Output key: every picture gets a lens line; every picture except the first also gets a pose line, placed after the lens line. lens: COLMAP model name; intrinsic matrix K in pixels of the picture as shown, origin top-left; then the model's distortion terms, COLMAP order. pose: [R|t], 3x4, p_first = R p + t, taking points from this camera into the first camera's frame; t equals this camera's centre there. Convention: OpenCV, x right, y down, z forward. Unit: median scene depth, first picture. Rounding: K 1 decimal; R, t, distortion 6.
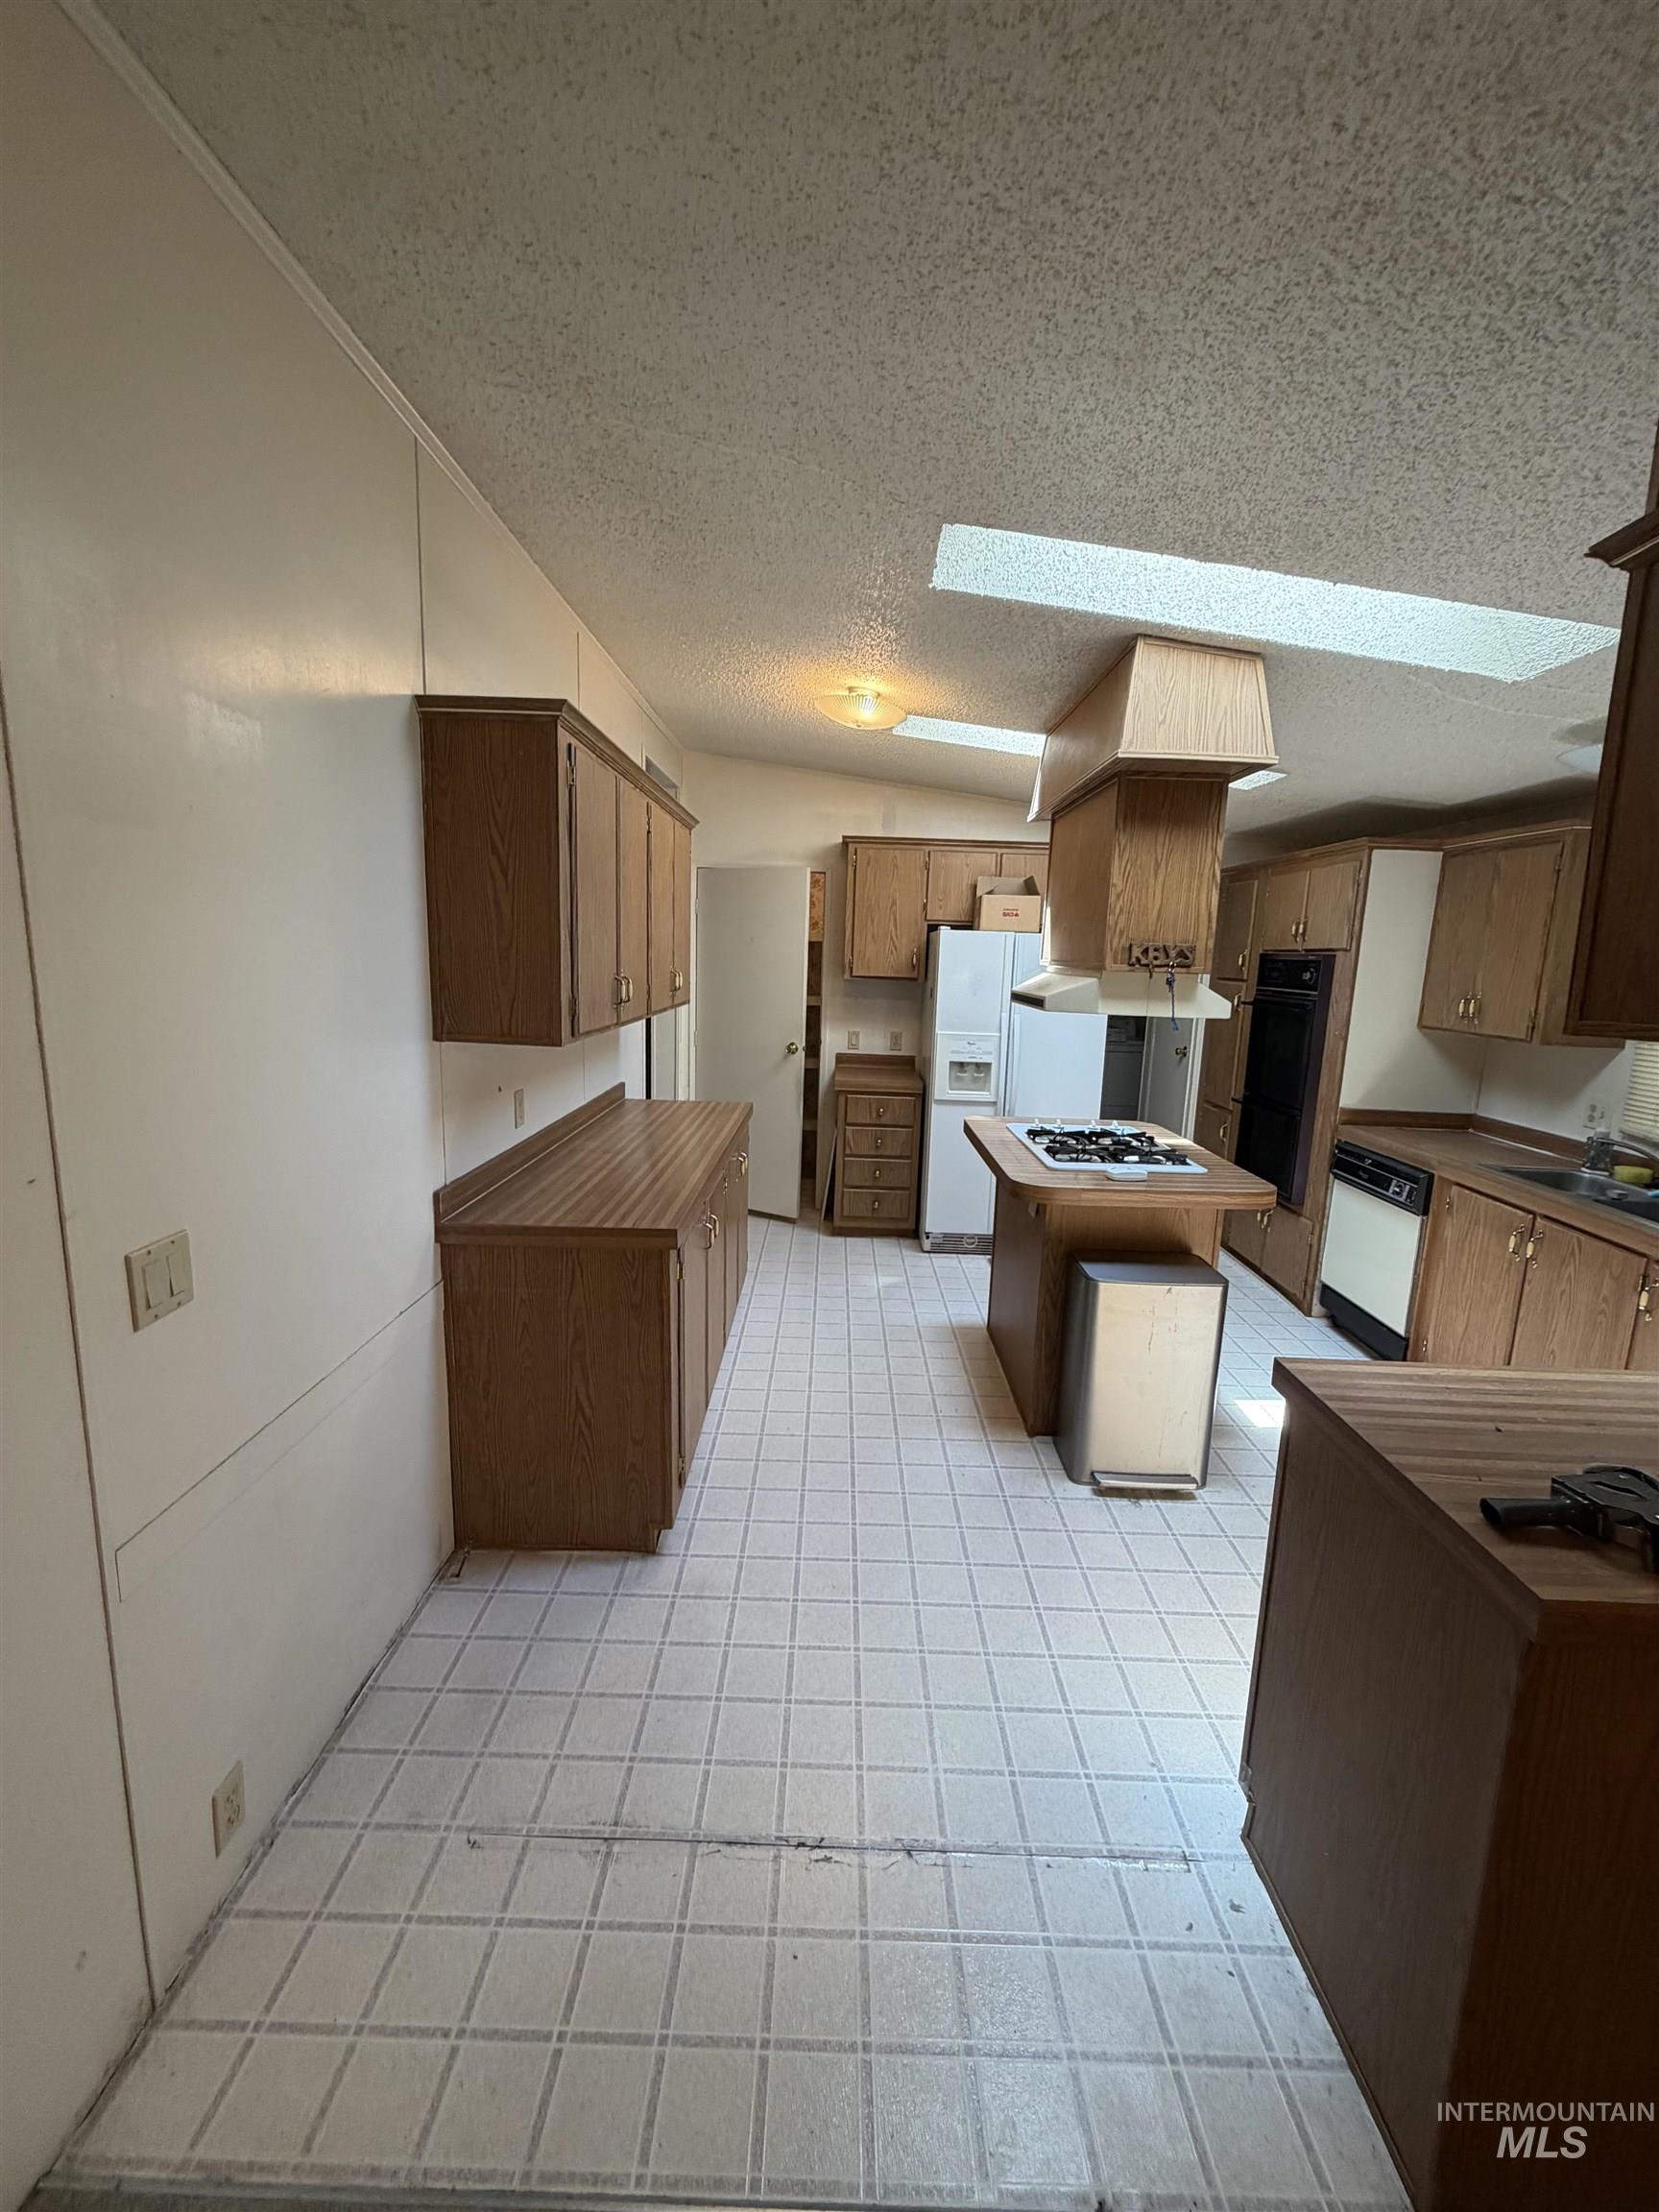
lens RADIAL K [[875.7, 0, 830.7], [0, 875.7, 1100.9], [0, 0, 1]] dist [0.000426, -0.000617]
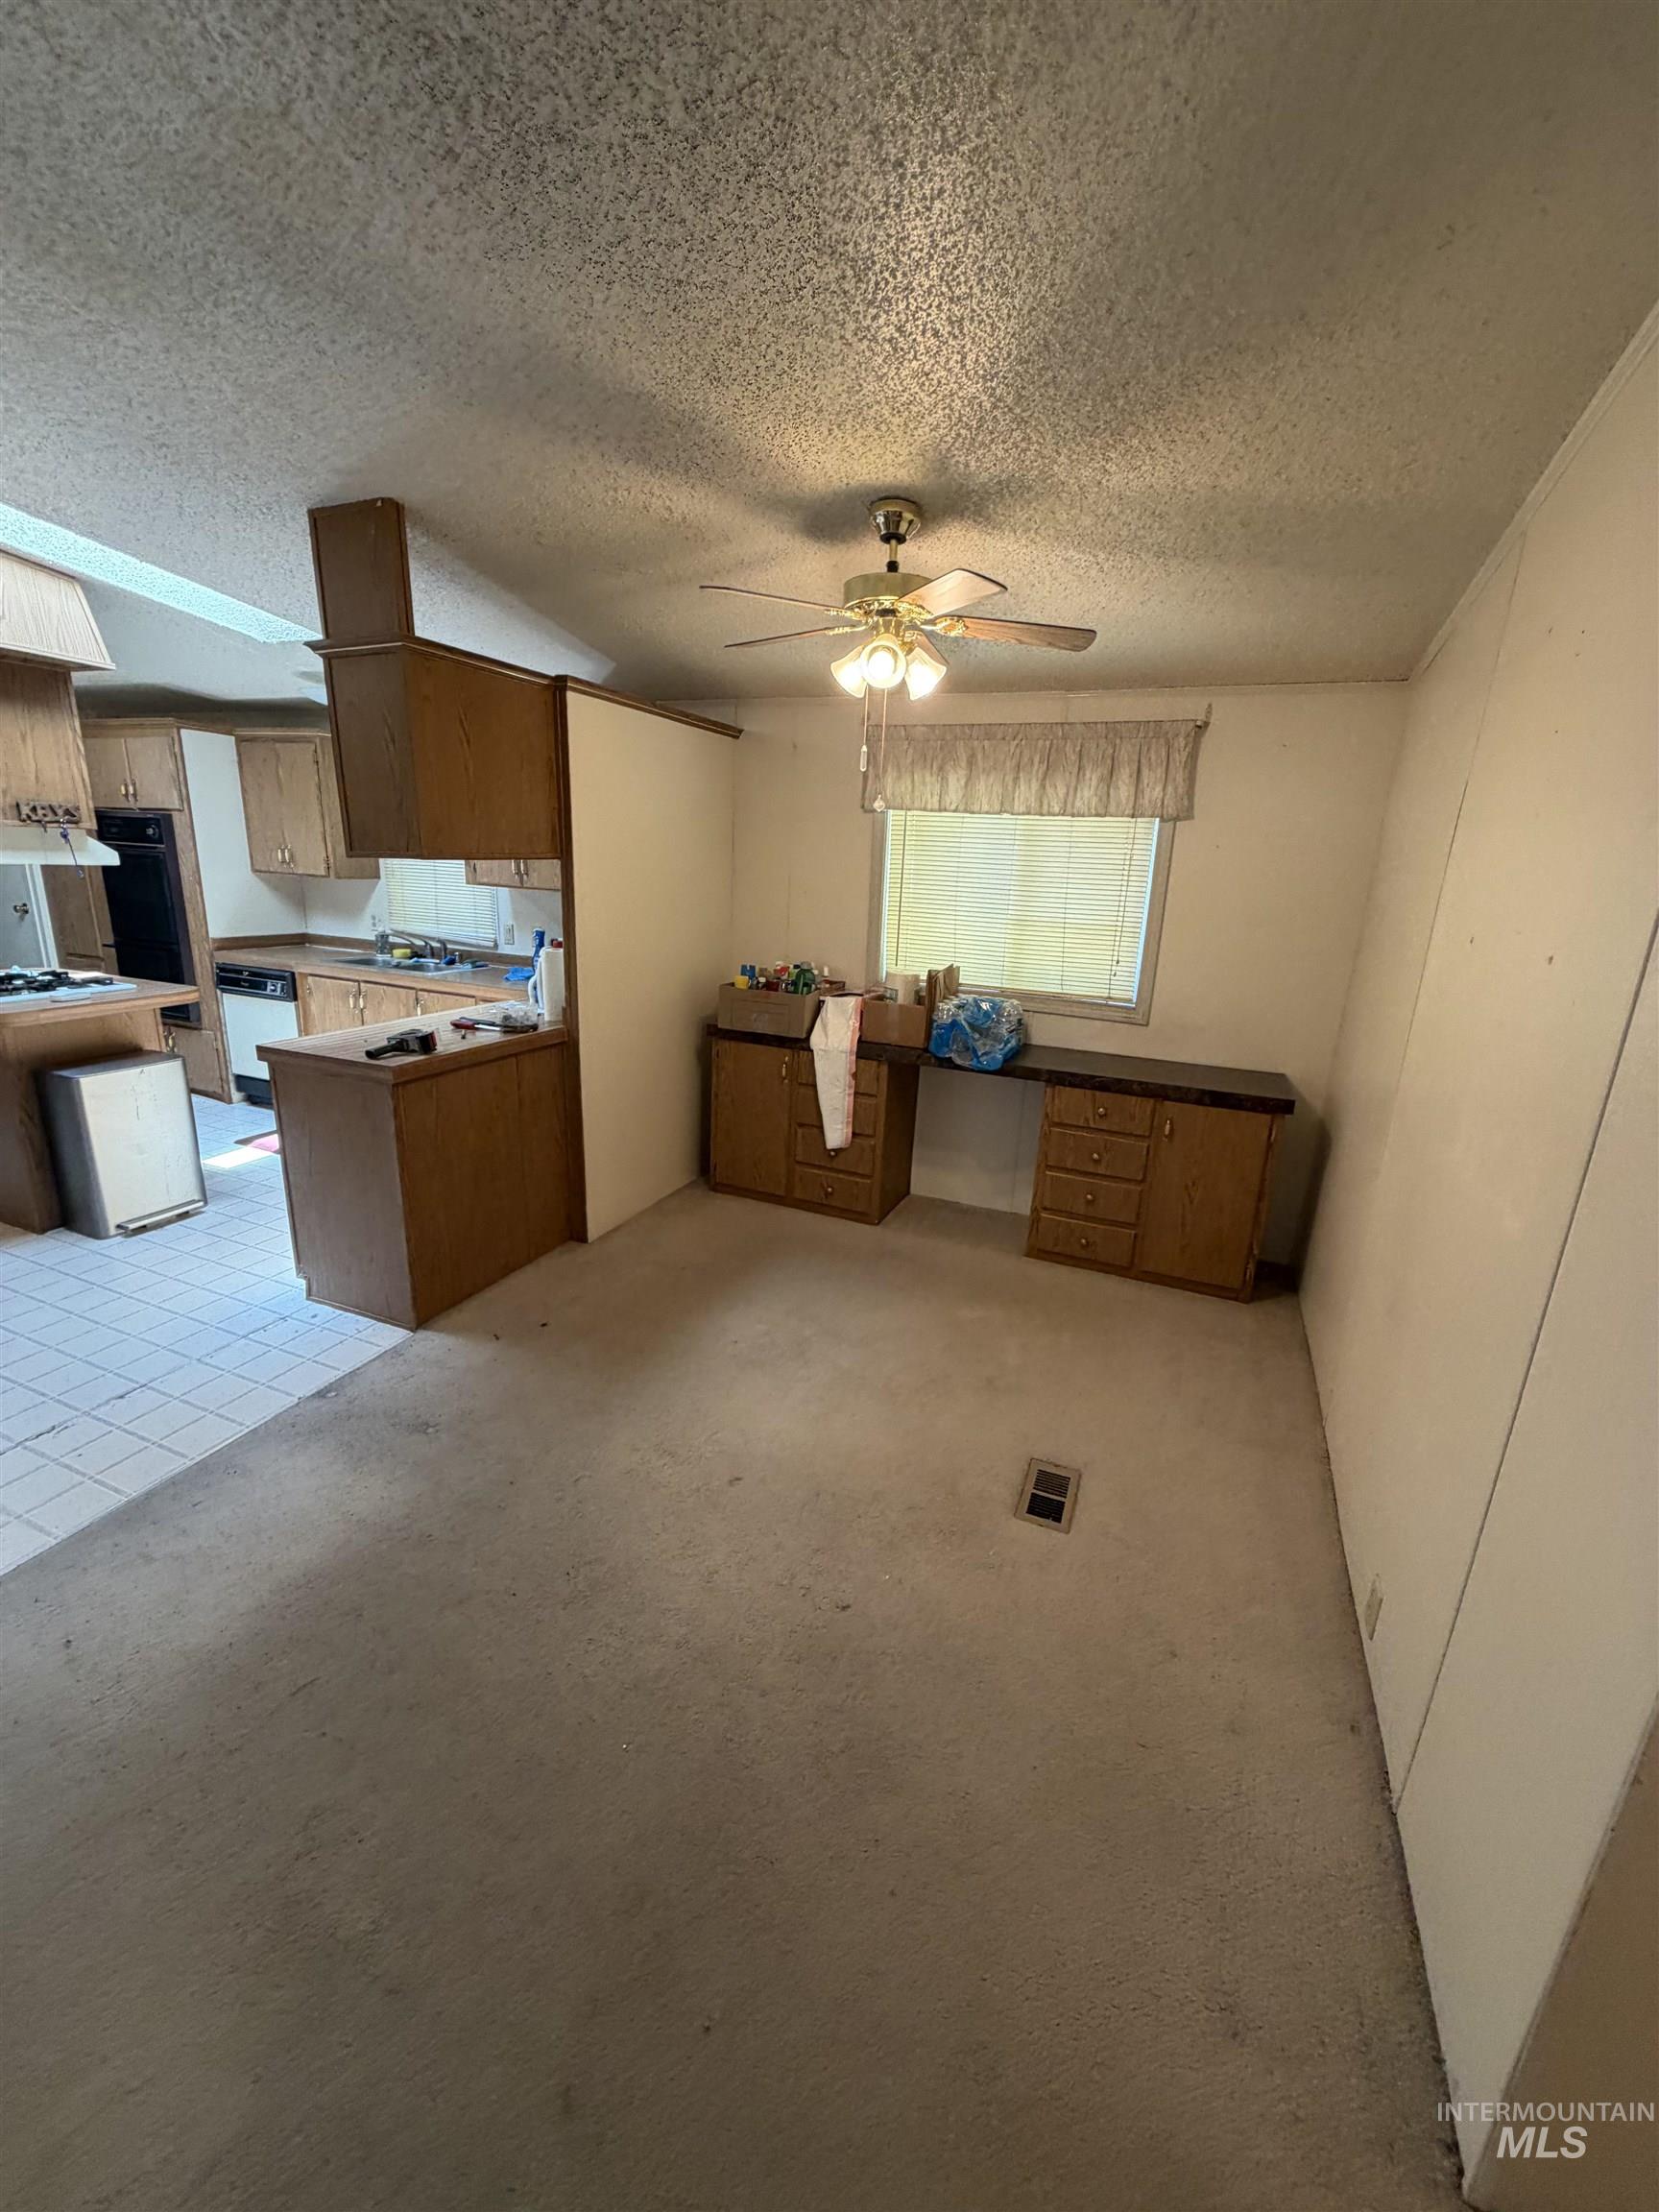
lens RADIAL K [[875.7, 0, 830.7], [0, 875.7, 1100.9], [0, 0, 1]] dist [0.000426, -0.000617]
pose [[0.371359, -0.262023, 0.890751, -0.356277], [0.119858, 0.964856, 0.233852, 0.058366], [-0.920721, 0.019921, 0.389714, -0.413691]]
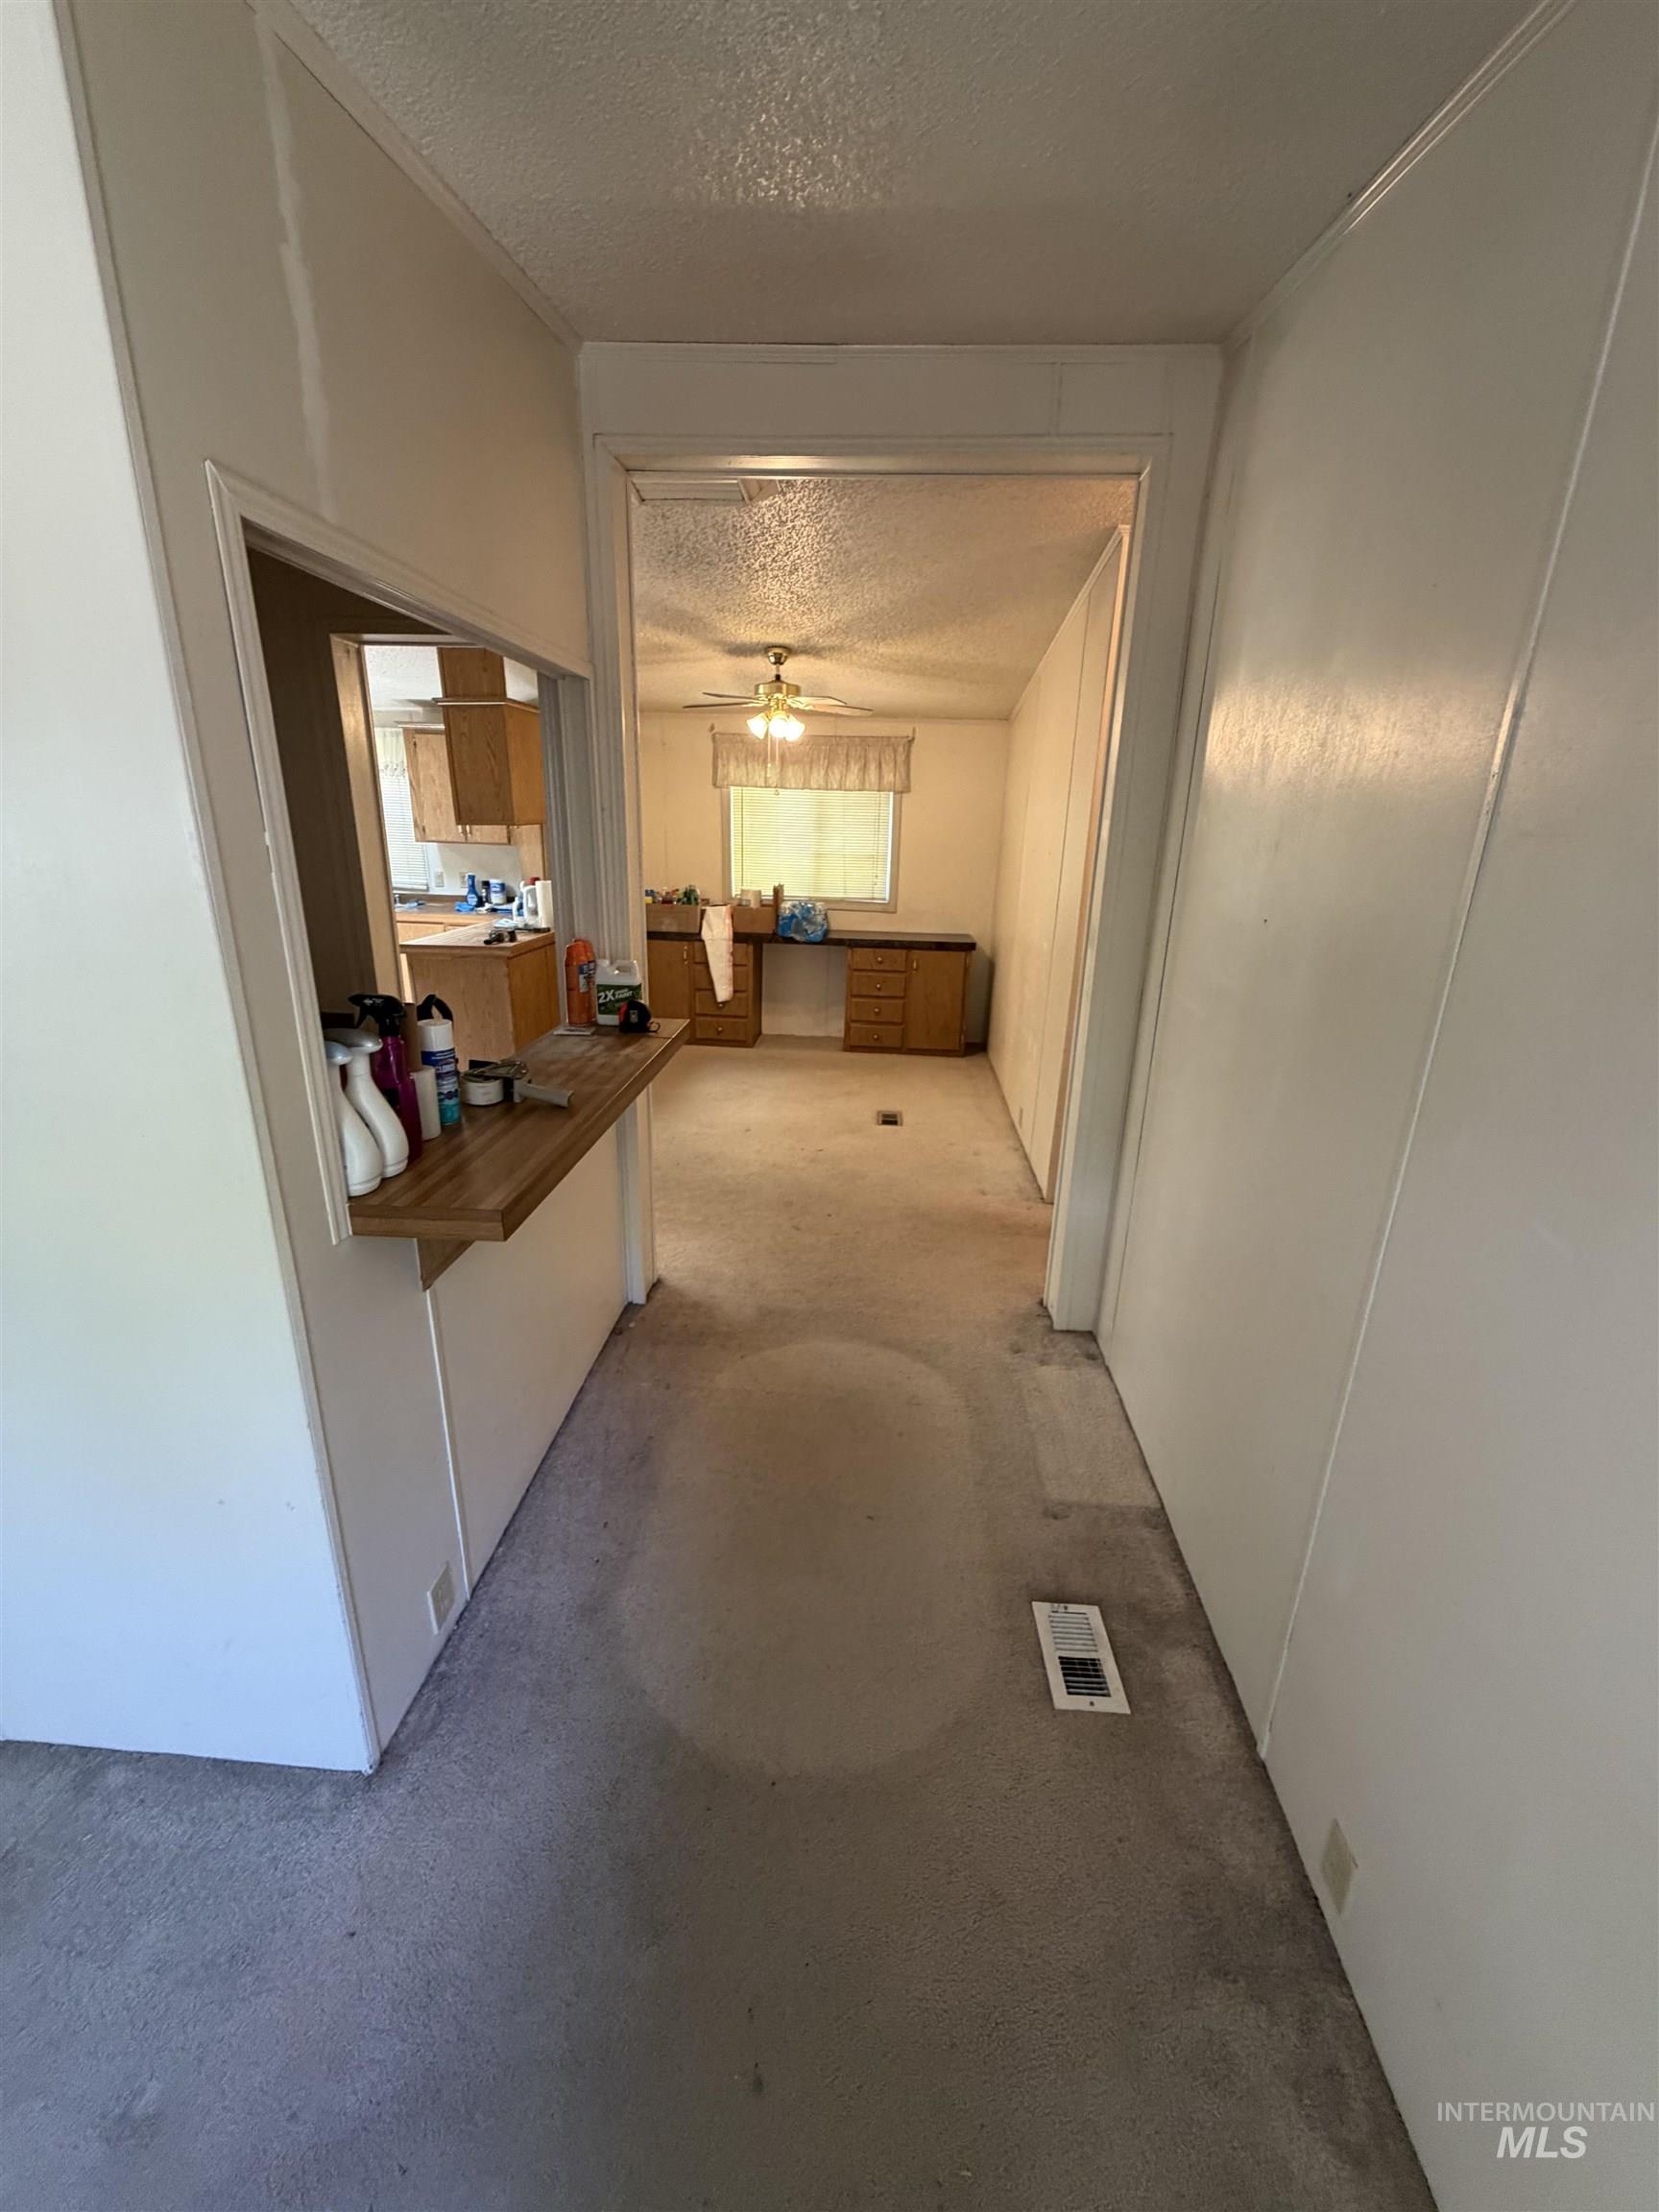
lens RADIAL K [[886.9, 0, 822.9], [0, 886.9, 1110.1], [0, 0, 1]] dist [0.000156, 0.000035]
pose [[0.049539, -0.339735, 0.939216, -1.201620], [0.138472, 0.933625, 0.330409, 0.011036], [-0.989127, 0.113687, 0.093294, -0.324249]]
